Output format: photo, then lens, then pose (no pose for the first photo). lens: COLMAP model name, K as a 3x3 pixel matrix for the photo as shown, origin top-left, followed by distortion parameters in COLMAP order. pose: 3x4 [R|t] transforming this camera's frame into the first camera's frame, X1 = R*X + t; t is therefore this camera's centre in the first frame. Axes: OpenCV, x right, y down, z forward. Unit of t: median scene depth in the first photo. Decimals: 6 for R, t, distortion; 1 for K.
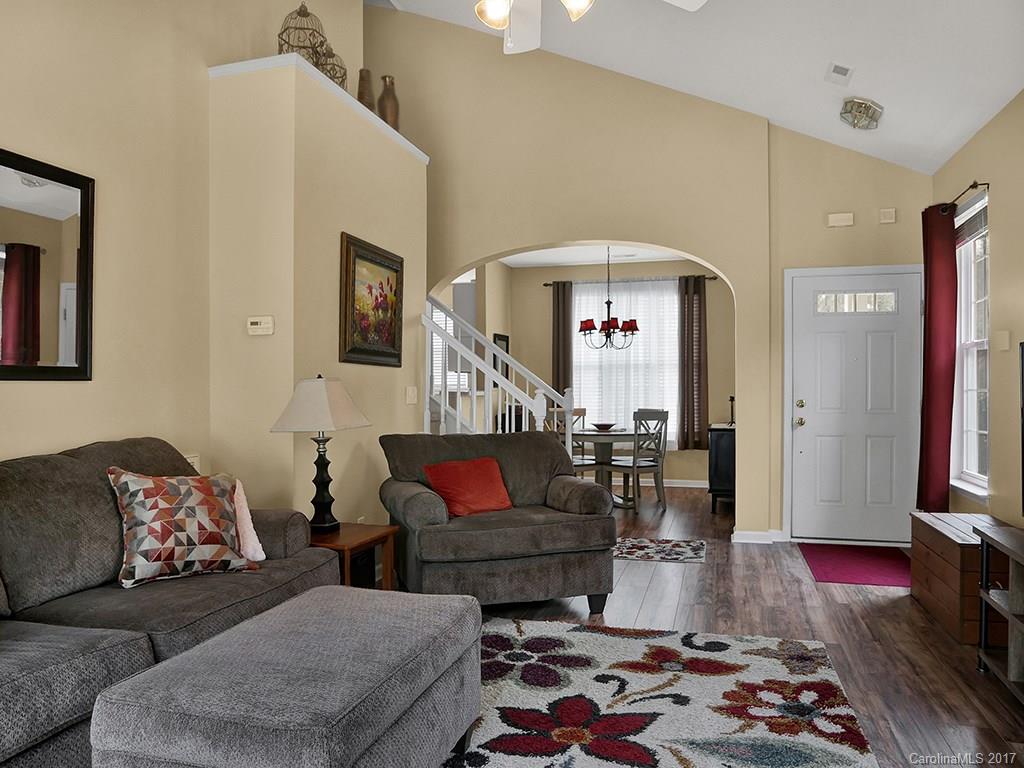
lens RADIAL K [[761.7, 0, 522.6], [0, 761.7, 387.6], [0, 0, 1]] dist [-0.008260, -0.010913]
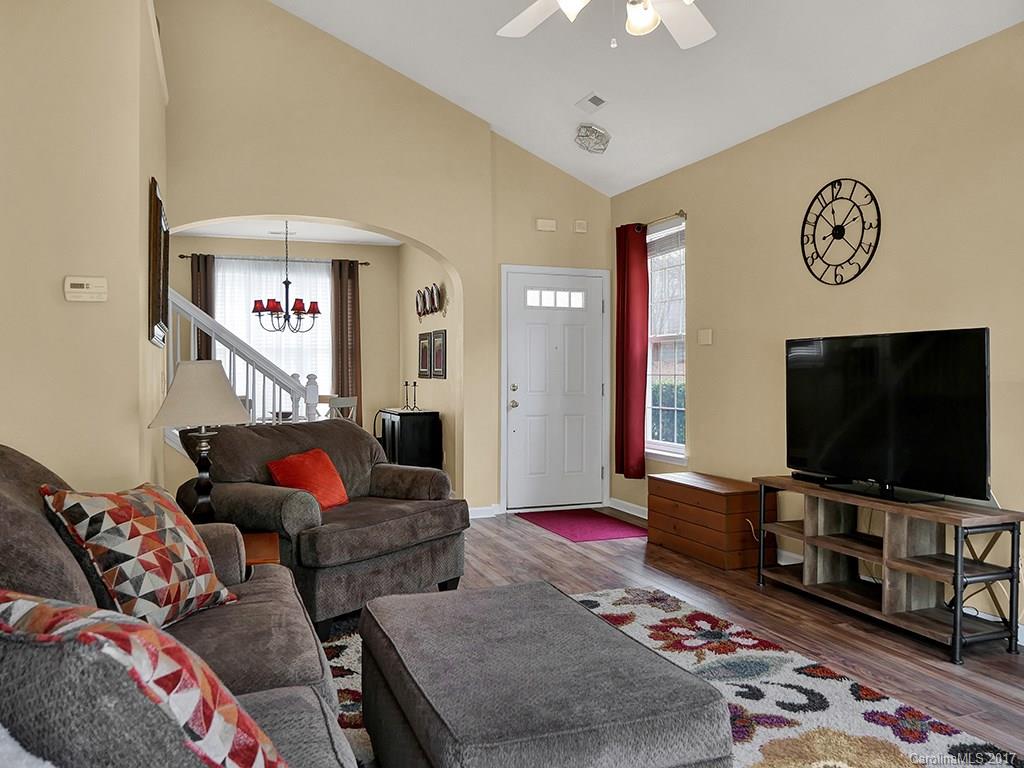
lens RADIAL K [[761.7, 0, 530.8], [0, 761.7, 362.8], [0, 0, 1]] dist [-0.008260, -0.010913]
pose [[0.798104, 0.013727, 0.602363, -0.550309], [-0.005865, 0.999870, -0.015015, 0.000777], [-0.602491, 0.008451, 0.798081, 0.162439]]
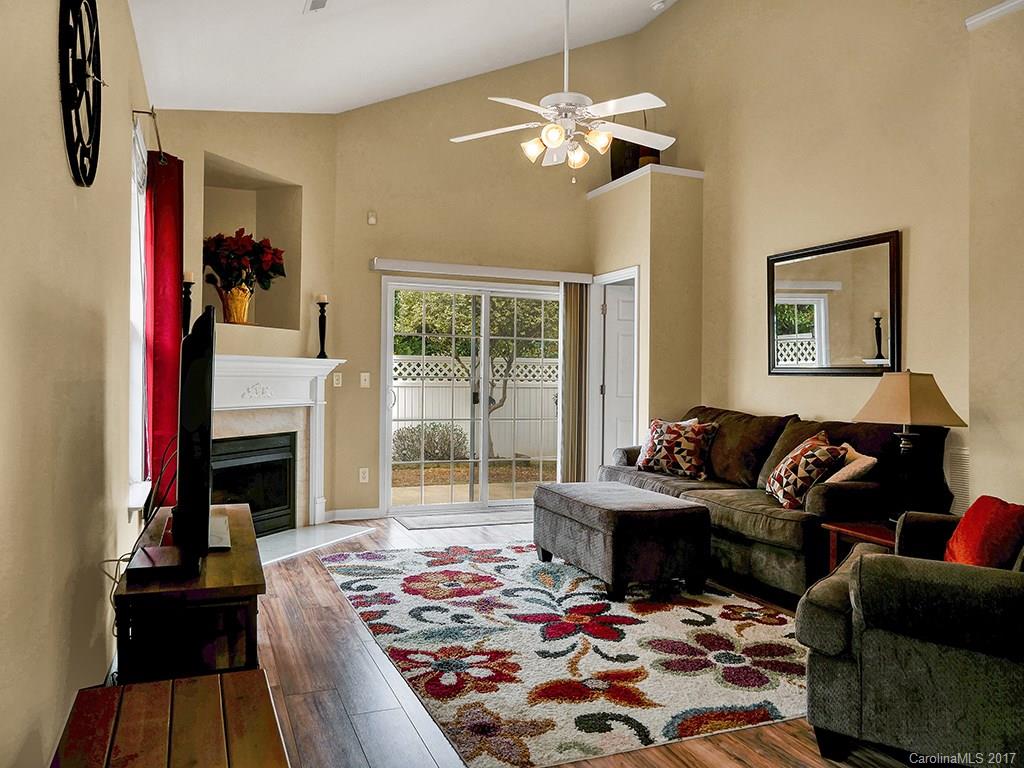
lens RADIAL K [[761.7, 0, 509.2], [0, 761.7, 380.1], [0, 0, 1]] dist [-0.008260, -0.010913]
pose [[-0.797386, -0.006805, -0.603431, 0.849782], [-0.014239, 0.999870, 0.007540, -0.000590], [0.603301, 0.014604, -0.797379, 1.697680]]
